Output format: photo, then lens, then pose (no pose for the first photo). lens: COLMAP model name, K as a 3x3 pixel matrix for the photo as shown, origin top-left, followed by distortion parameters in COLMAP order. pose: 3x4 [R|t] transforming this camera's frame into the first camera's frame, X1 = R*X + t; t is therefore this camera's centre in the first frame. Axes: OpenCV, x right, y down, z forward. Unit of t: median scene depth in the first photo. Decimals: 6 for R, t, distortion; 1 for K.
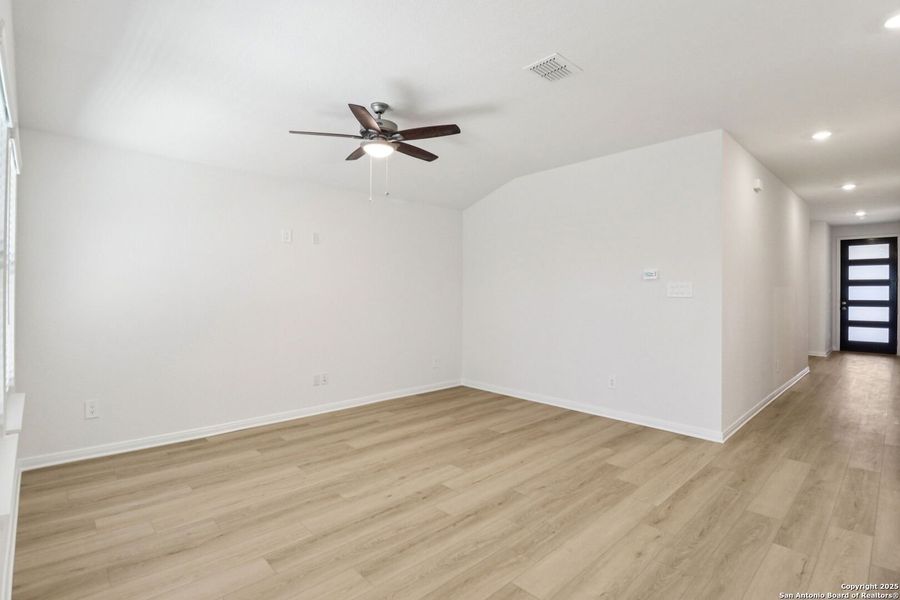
lens RADIAL K [[430.0, 0, 436.4], [0, 430.0, 294.7], [0, 0, 1]] dist [-0.001084, -0.013430]
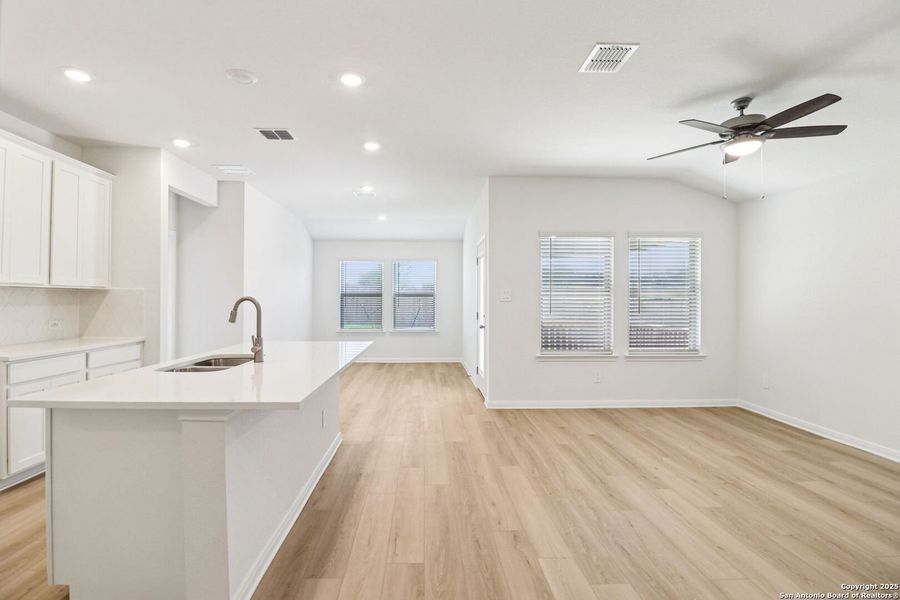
lens RADIAL K [[430.0, 0, 436.4], [0, 430.0, 294.7], [0, 0, 1]] dist [-0.001084, -0.013430]
pose [[-0.652359, -0.012558, -0.757806, 1.017671], [-0.007338, 0.999921, -0.010254, -0.000551], [0.757874, -0.001129, -0.652400, 1.112000]]
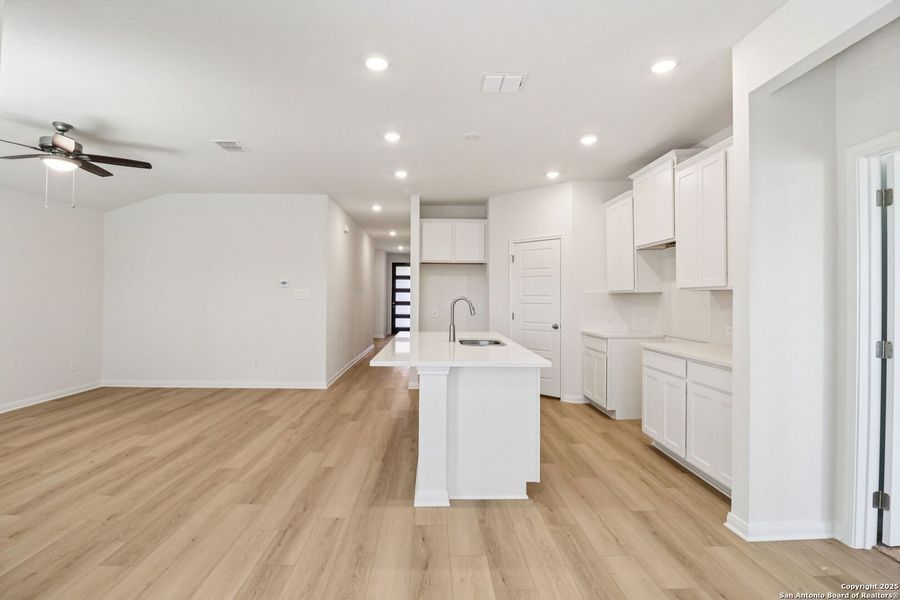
lens RADIAL K [[430.0, 0, 436.4], [0, 430.0, 294.7], [0, 0, 1]] dist [-0.001084, -0.013430]
pose [[0.663169, 0.009251, 0.748413, -0.311869], [-0.004698, 0.999955, -0.008198, 0.001742], [-0.748455, 0.001921, 0.663182, -0.443079]]
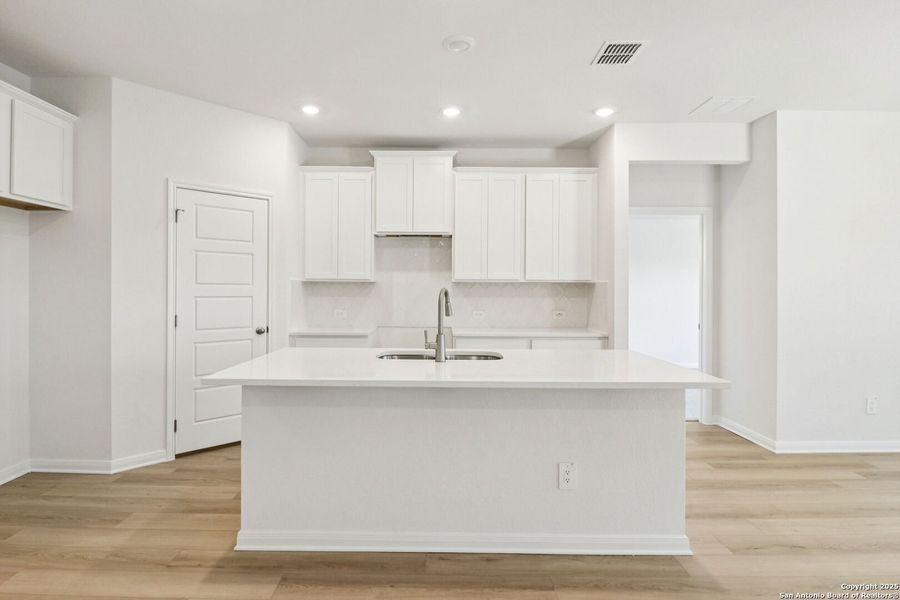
lens RADIAL K [[478.0, 0, 439.5], [0, 478.0, 291.4], [0, 0, 1]] dist [-0.013695, -0.000718]
pose [[-0.733352, -0.004721, 0.679833, 0.070730], [-0.004298, 0.999988, 0.002308, 0.003310], [-0.679836, -0.001229, -0.733363, 0.908191]]
